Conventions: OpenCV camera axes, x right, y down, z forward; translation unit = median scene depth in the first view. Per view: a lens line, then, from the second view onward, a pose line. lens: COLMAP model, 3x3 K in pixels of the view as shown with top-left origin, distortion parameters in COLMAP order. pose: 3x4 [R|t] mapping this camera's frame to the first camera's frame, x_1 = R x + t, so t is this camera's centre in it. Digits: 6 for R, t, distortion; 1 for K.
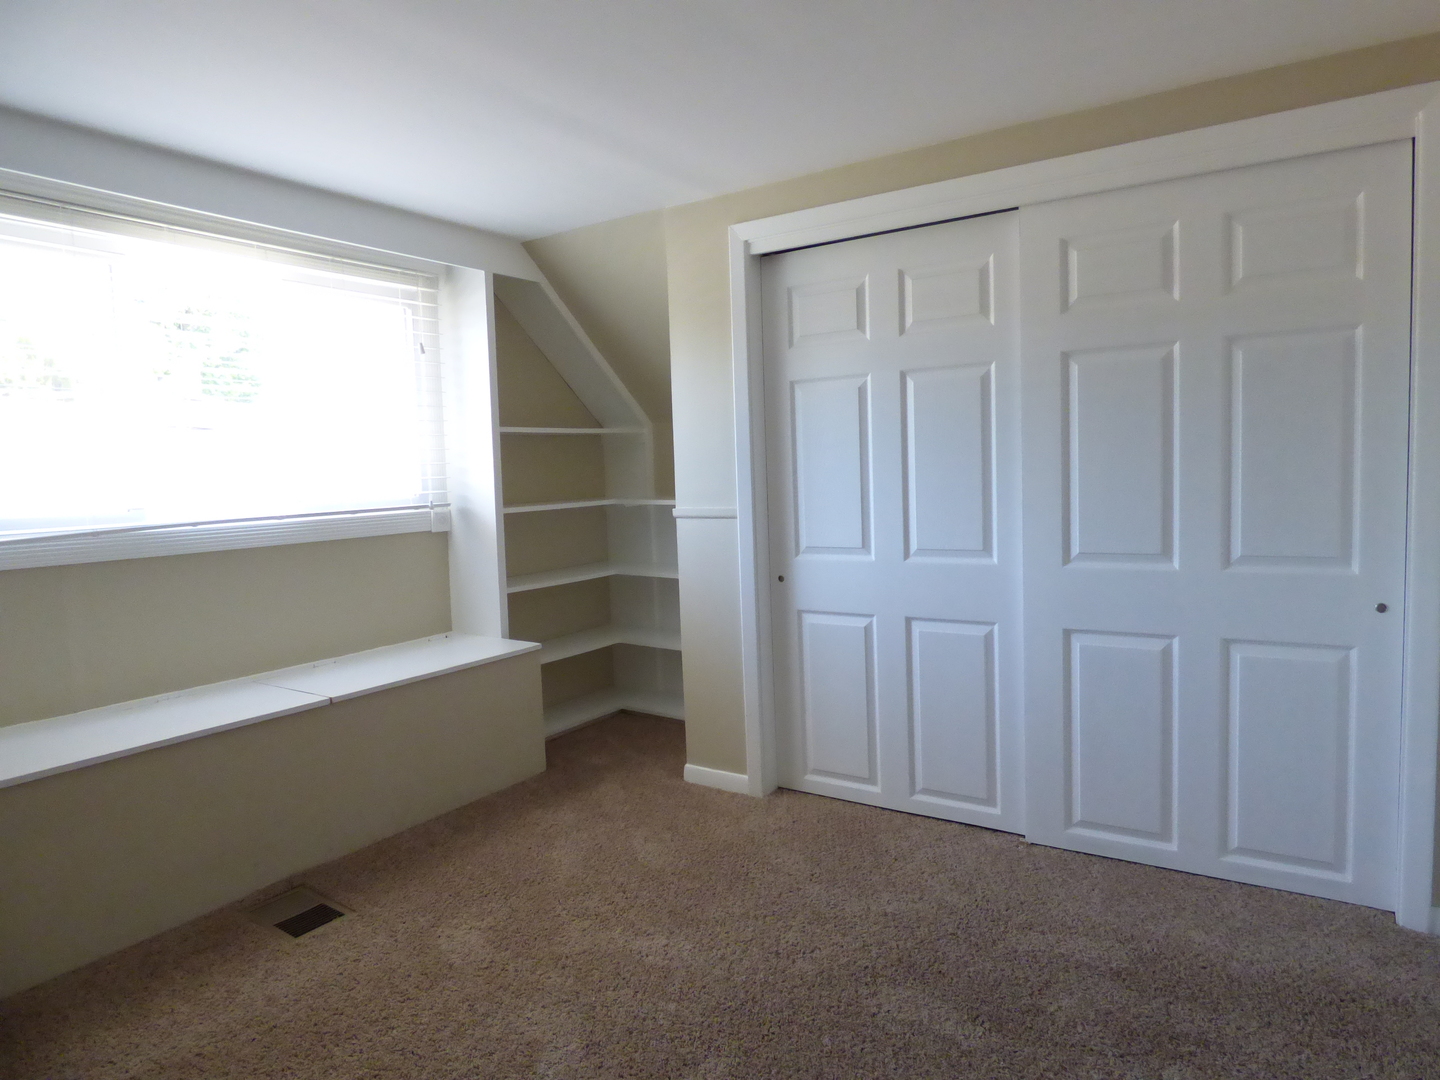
lens RADIAL K [[879.8, 0, 720.0], [0, 879.8, 540.0], [0, 0, 1]] dist [-0.000557, -0.000597]
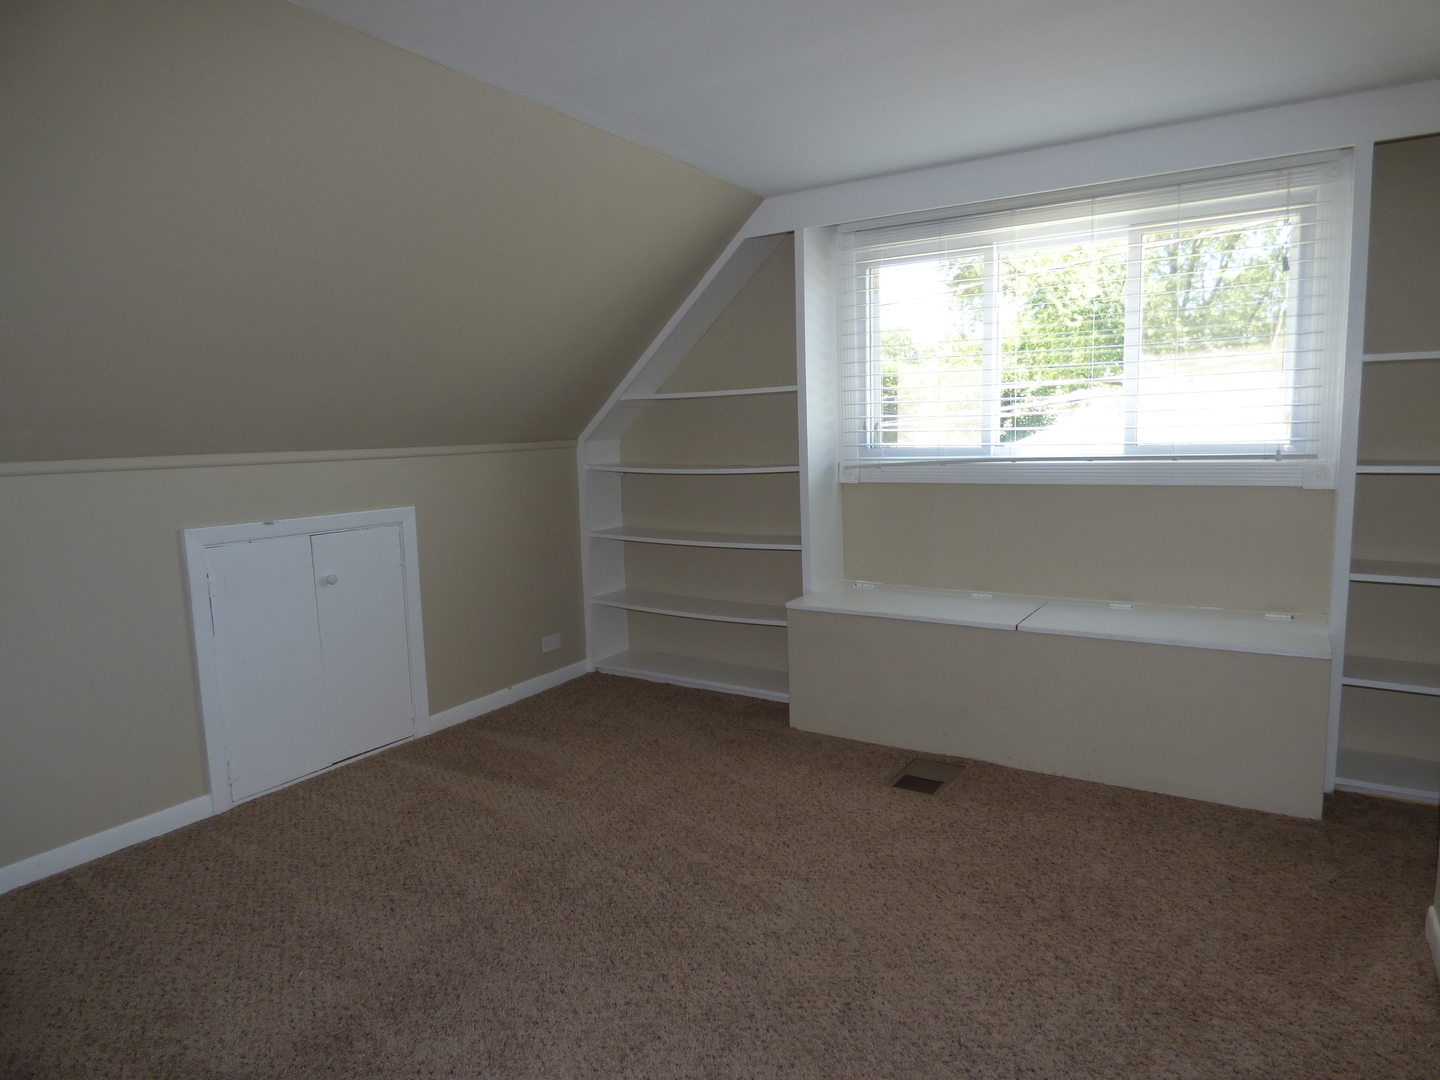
lens RADIAL K [[879.8, 0, 720.0], [0, 879.8, 540.0], [0, 0, 1]] dist [-0.000557, -0.000597]
pose [[0.021958, 0.147689, -0.988790, 0.578946], [-0.068131, 0.986950, 0.145902, -0.056585], [0.997435, 0.064163, 0.031734, 0.548087]]
